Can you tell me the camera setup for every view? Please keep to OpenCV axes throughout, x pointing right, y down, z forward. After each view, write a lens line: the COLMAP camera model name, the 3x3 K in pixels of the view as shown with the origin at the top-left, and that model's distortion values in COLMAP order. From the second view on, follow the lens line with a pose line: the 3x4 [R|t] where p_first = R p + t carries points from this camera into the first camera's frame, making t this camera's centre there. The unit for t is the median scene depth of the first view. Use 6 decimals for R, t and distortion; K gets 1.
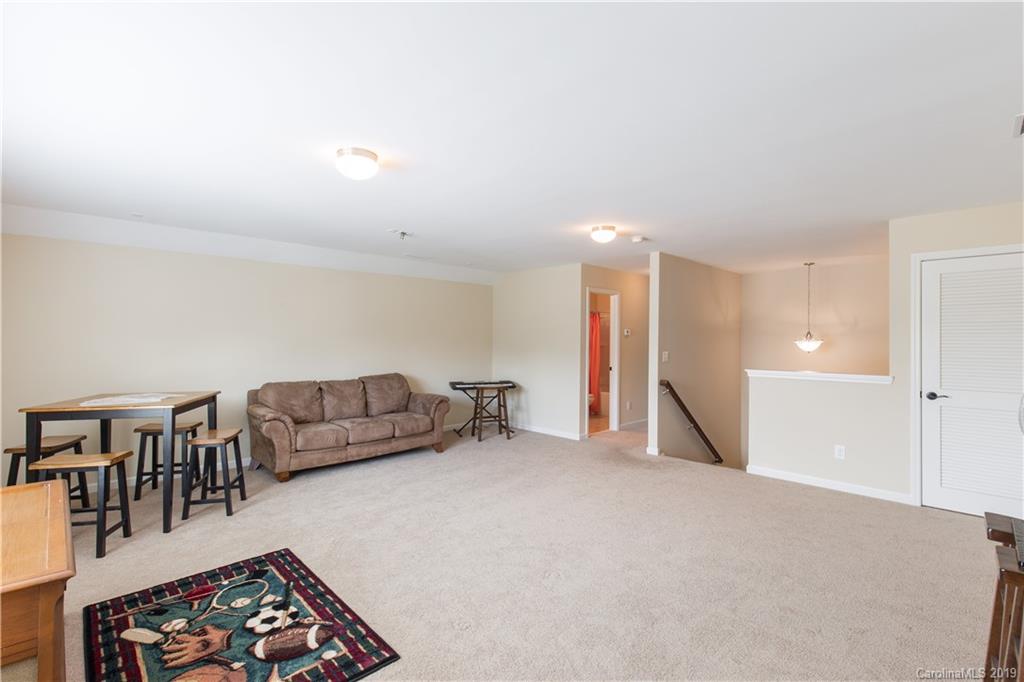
lens RADIAL K [[469.0, 0, 507.9], [0, 469.0, 338.4], [0, 0, 1]] dist [0.001988, 0.001070]
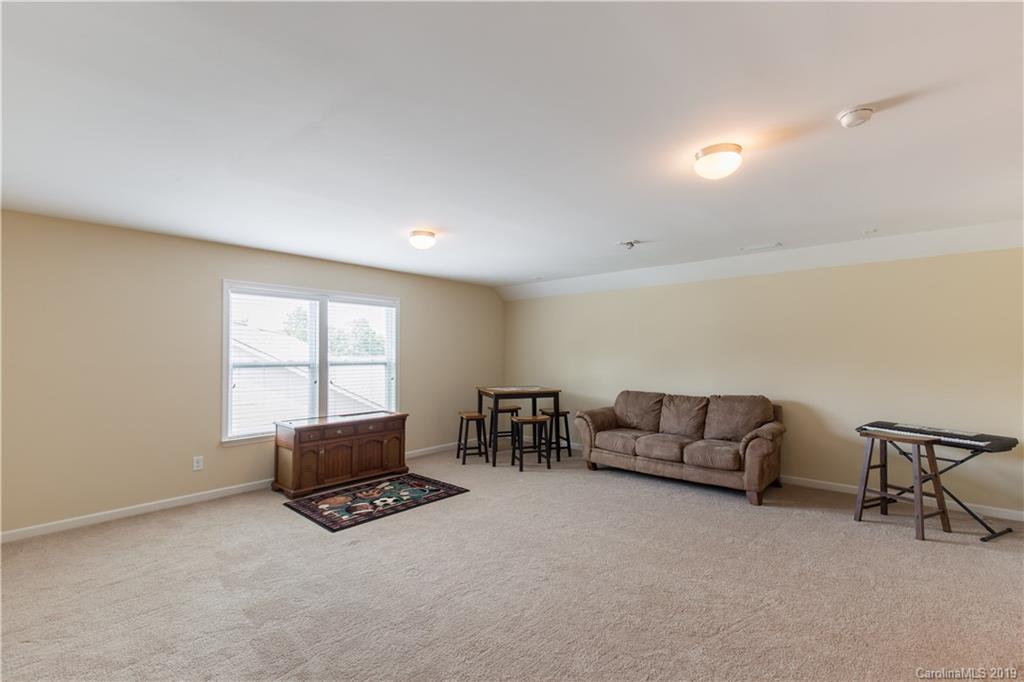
lens RADIAL K [[469.0, 0, 508.1], [0, 469.0, 339.4], [0, 0, 1]] dist [0.001988, 0.001070]
pose [[0.087720, -0.021010, -0.995924, 1.019402], [-0.004330, 0.999760, -0.021472, -0.006298], [0.996136, 0.006196, 0.087608, 0.953303]]
